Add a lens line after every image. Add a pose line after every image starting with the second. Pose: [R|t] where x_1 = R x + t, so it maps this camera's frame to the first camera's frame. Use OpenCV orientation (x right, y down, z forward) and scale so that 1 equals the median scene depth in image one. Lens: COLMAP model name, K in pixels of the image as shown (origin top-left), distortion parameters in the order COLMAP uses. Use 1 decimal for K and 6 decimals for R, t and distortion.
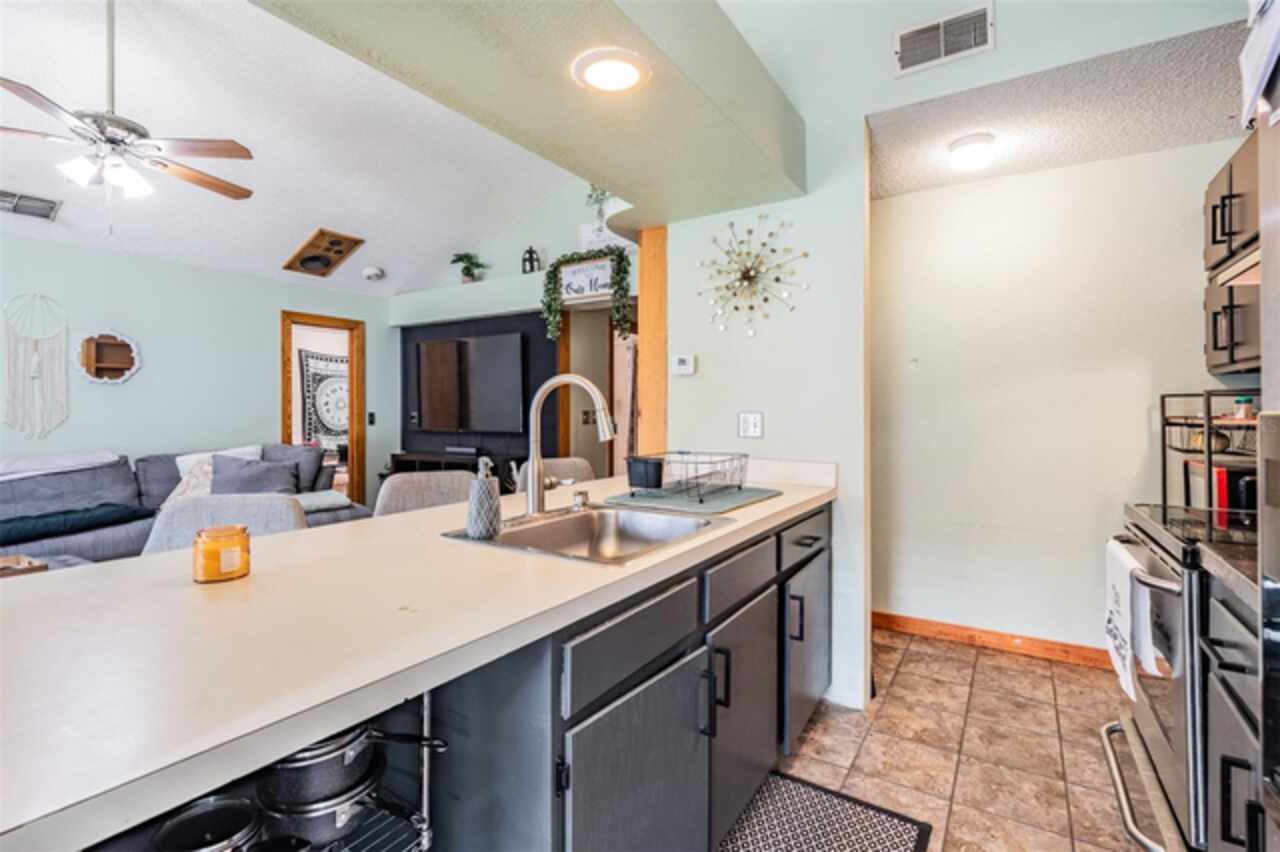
lens RADIAL K [[599.6, 0, 631.4], [0, 599.6, 411.7], [0, 0, 1]] dist [0.003804, -0.000339]
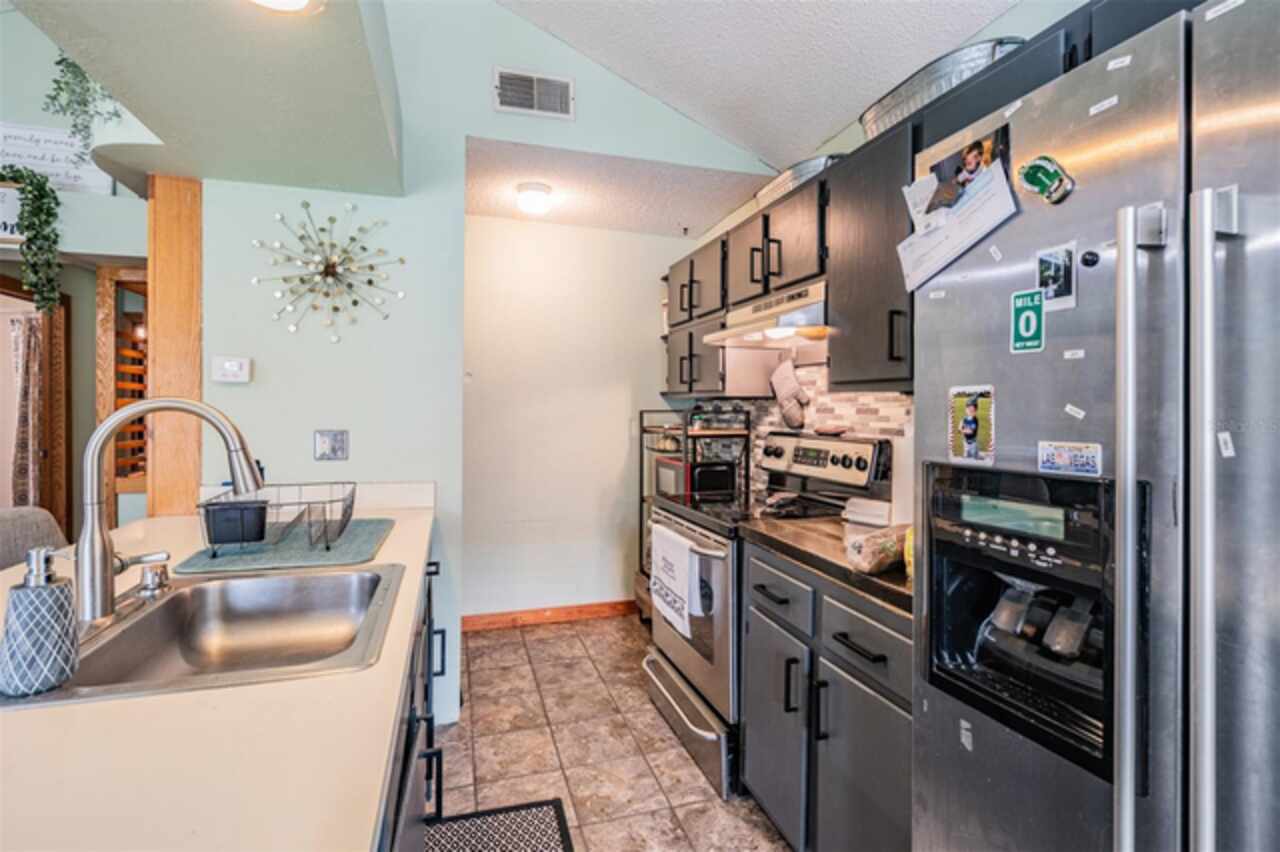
lens RADIAL K [[599.6, 0, 633.9], [0, 599.6, 417.7], [0, 0, 1]] dist [0.003804, -0.000339]
pose [[0.643731, -0.010662, 0.765178, -0.177498], [-0.003871, 0.999845, 0.017189, -0.032990], [-0.765242, -0.014027, 0.643590, 0.112499]]
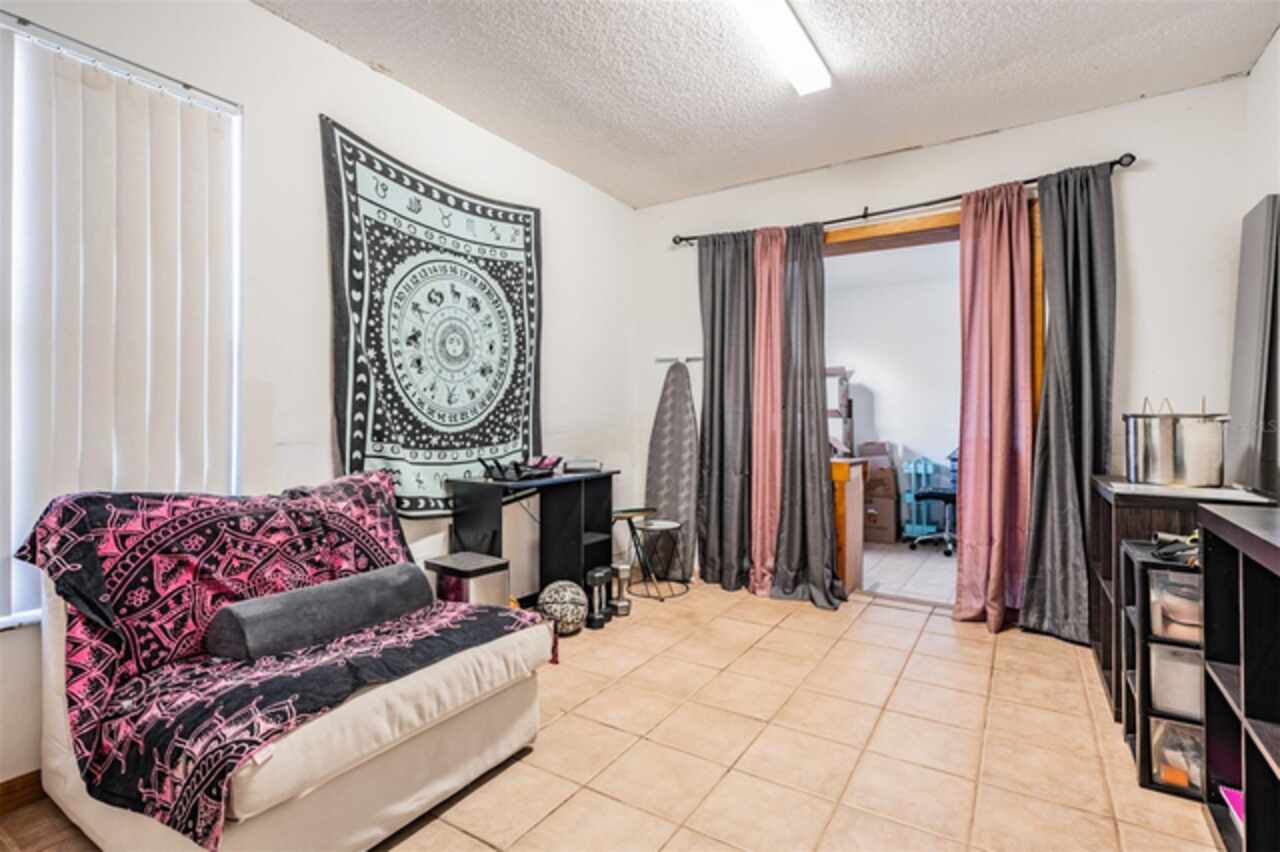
lens RADIAL K [[599.6, 0, 635.3], [0, 599.6, 419.5], [0, 0, 1]] dist [0.003804, -0.000339]
pose [[0.999827, 0.004288, 0.018123, -0.840986], [-0.004192, 0.999977, -0.005337, 0.054841], [-0.018146, 0.005260, 0.999822, 1.469387]]
